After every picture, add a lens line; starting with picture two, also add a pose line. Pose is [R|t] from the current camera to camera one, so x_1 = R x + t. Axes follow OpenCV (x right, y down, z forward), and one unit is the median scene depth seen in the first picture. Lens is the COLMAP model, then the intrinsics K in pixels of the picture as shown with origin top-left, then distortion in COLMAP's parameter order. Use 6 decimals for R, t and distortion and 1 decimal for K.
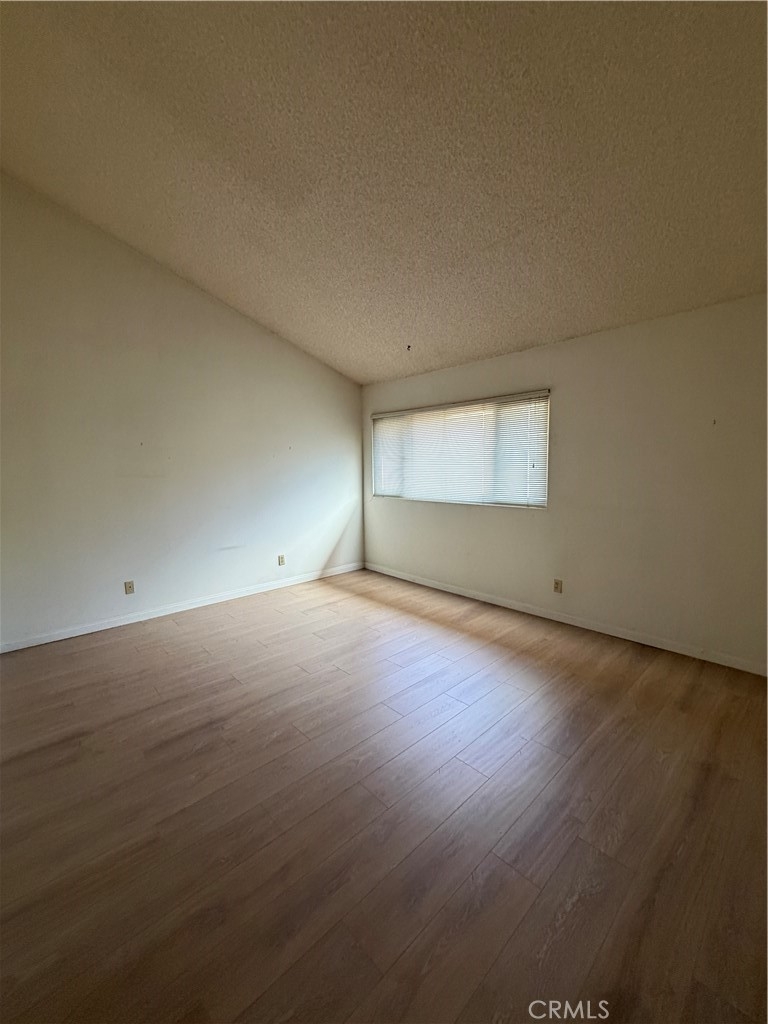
lens RADIAL K [[407.3, 0, 382.5], [0, 407.3, 510.3], [0, 0, 1]] dist [0.005187, -0.001184]
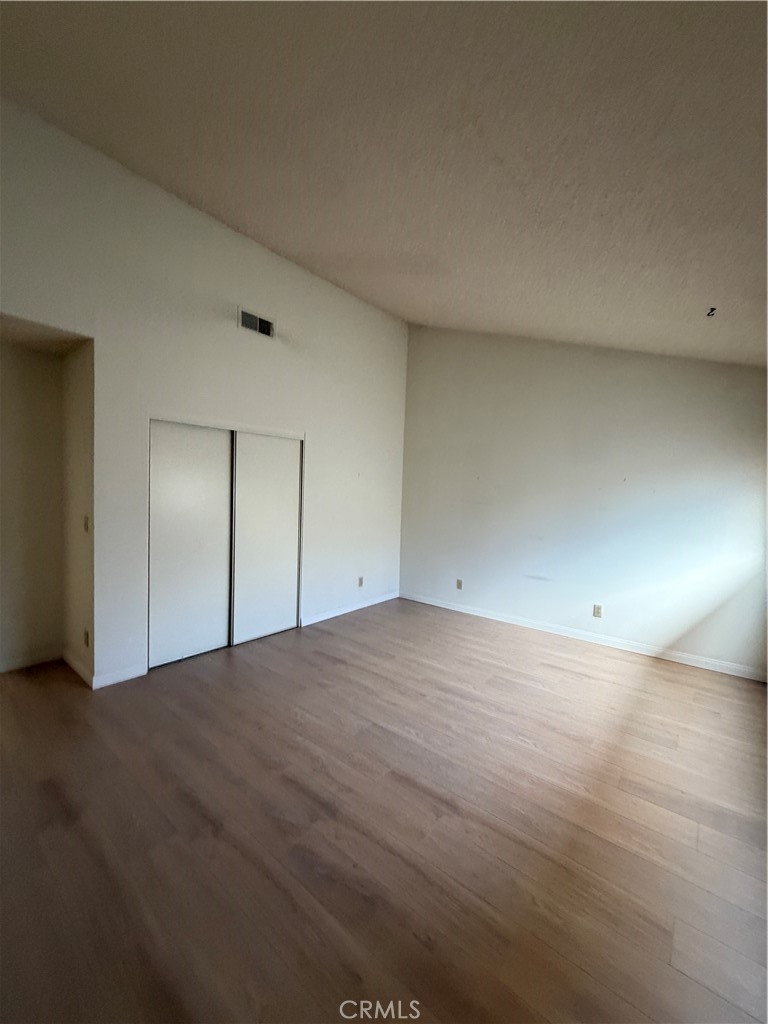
lens RADIAL K [[407.3, 0, 382.3], [0, 407.3, 514.0], [0, 0, 1]] dist [0.005187, -0.001184]
pose [[0.136789, 0.074756, -0.987775, 0.657946], [-0.137467, 0.988933, 0.055807, -0.079882], [0.981016, 0.128152, 0.145552, 0.529640]]
